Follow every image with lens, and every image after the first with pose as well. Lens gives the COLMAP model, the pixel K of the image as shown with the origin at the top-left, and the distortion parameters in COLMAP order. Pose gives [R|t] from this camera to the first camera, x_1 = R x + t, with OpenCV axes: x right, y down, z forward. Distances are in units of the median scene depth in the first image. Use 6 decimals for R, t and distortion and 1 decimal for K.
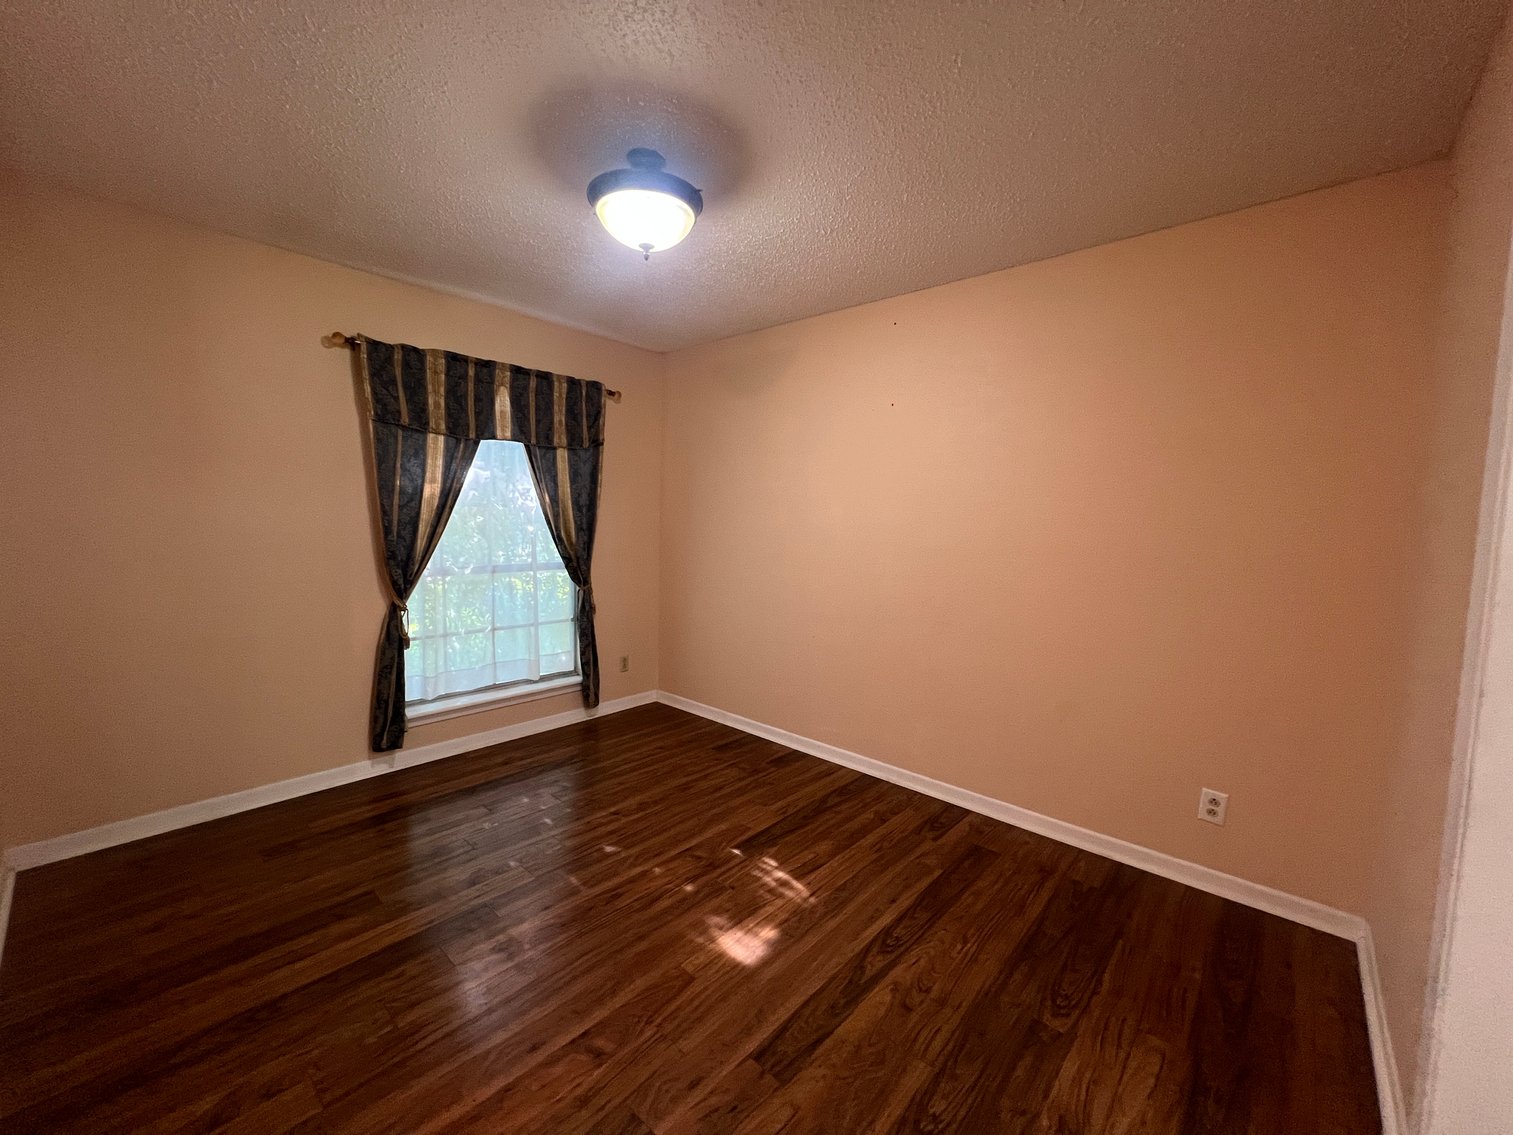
lens RADIAL K [[600.2, 0, 758.5], [0, 600.2, 572.8], [0, 0, 1]] dist [-0.002934, 0.000539]
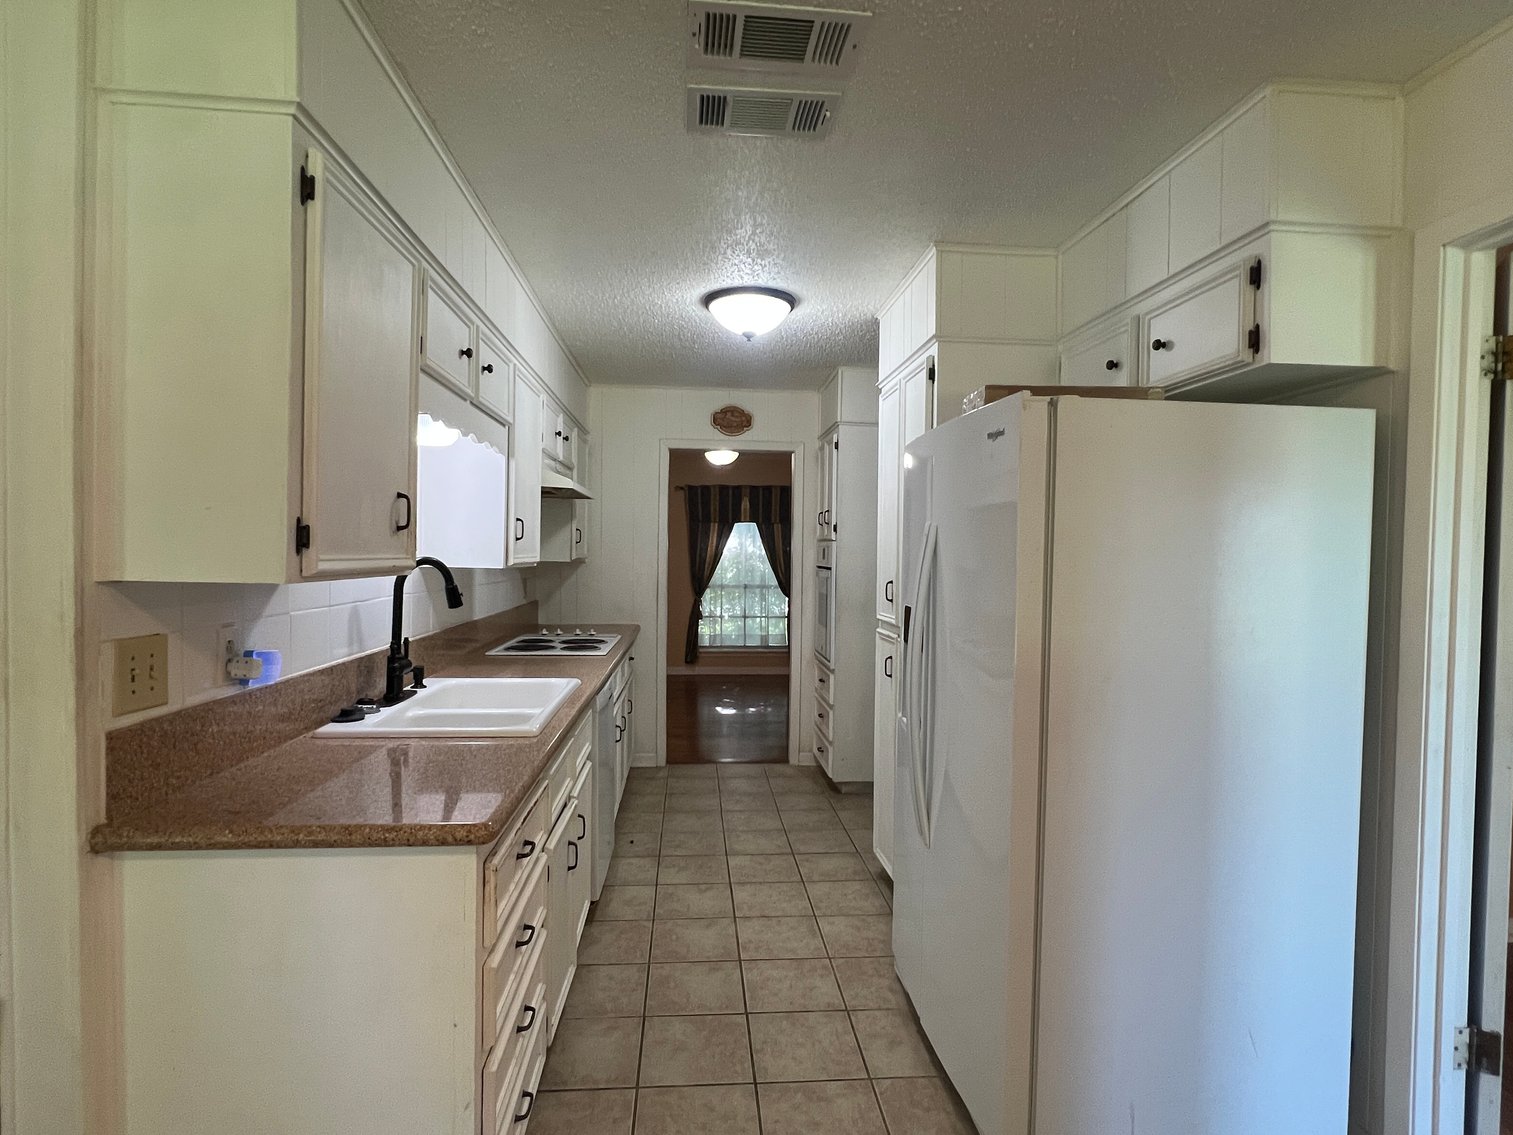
lens RADIAL K [[759.2, 0, 755.5], [0, 759.2, 569.5], [0, 0, 1]] dist [-0.006726, -0.000670]
pose [[0.725156, -0.002674, -0.688580, 1.449608], [-0.053970, 0.996695, -0.060708, 0.099133], [0.686466, 0.081186, 0.722615, -0.872955]]
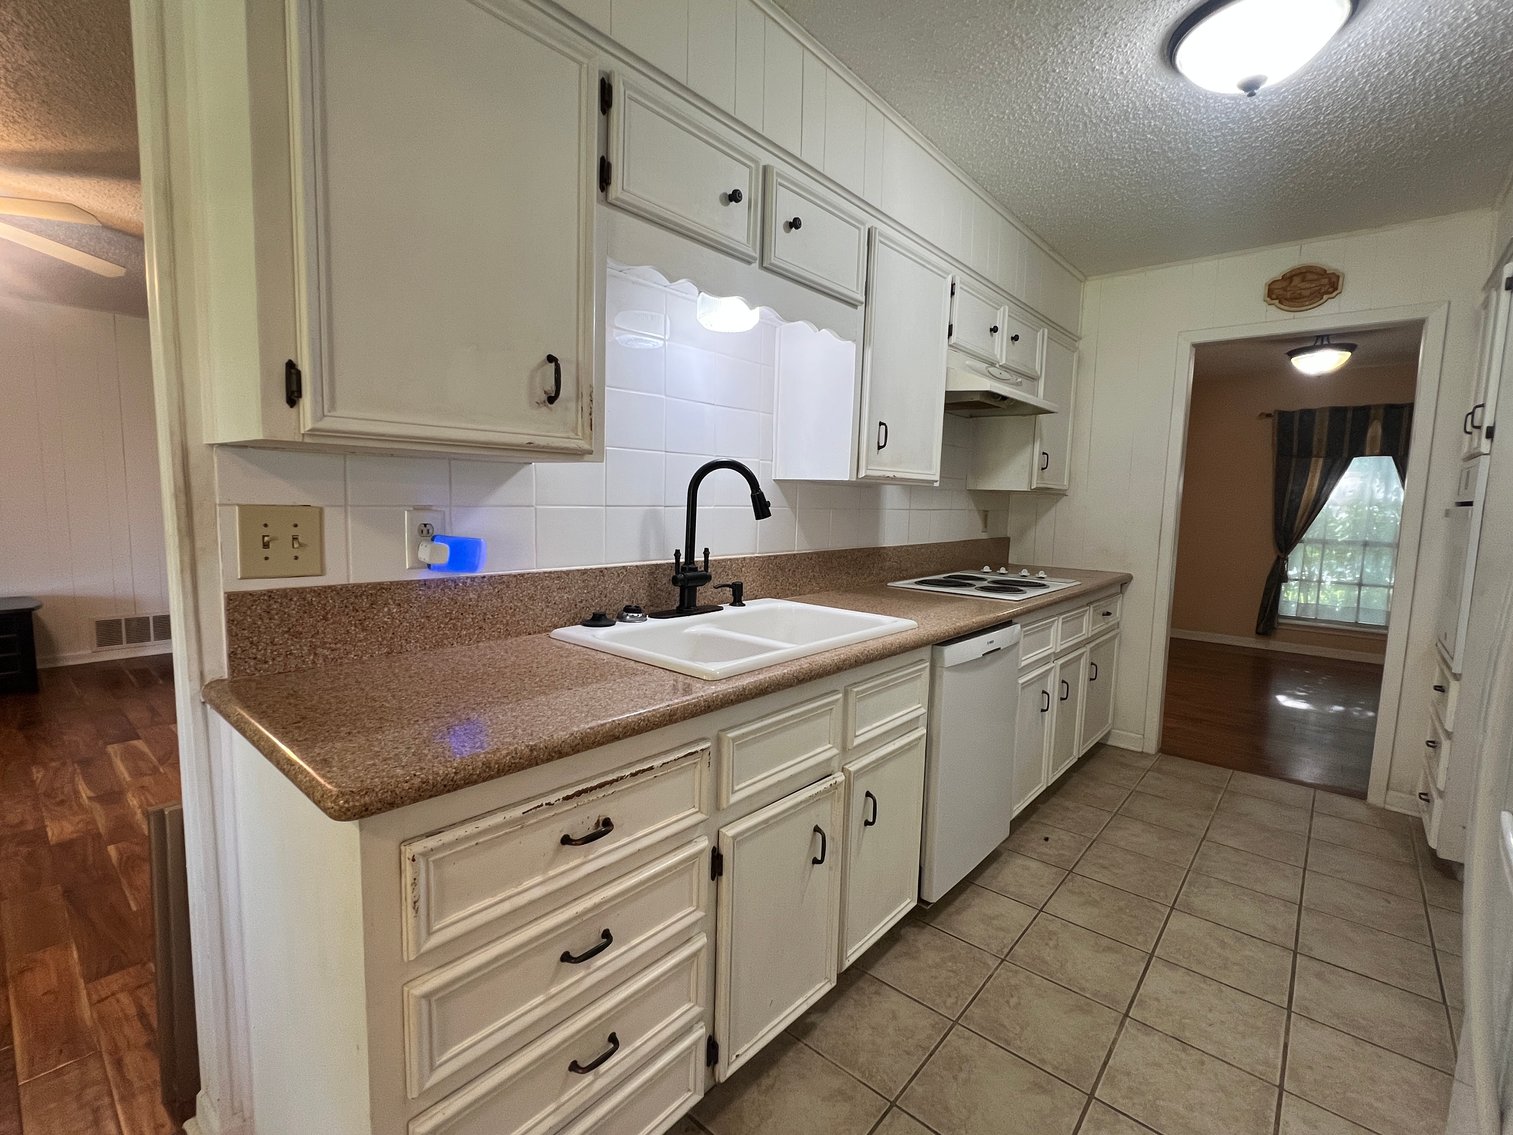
lens RADIAL K [[681.2, 0, 752.3], [0, 681.2, 565.6], [0, 0, 1]] dist [-0.002368, 0.000170]
pose [[0.019556, 0.075843, -0.996928, 1.320655], [-0.112023, 0.991006, 0.073195, 0.104319], [0.993513, 0.110248, 0.027876, -0.582693]]
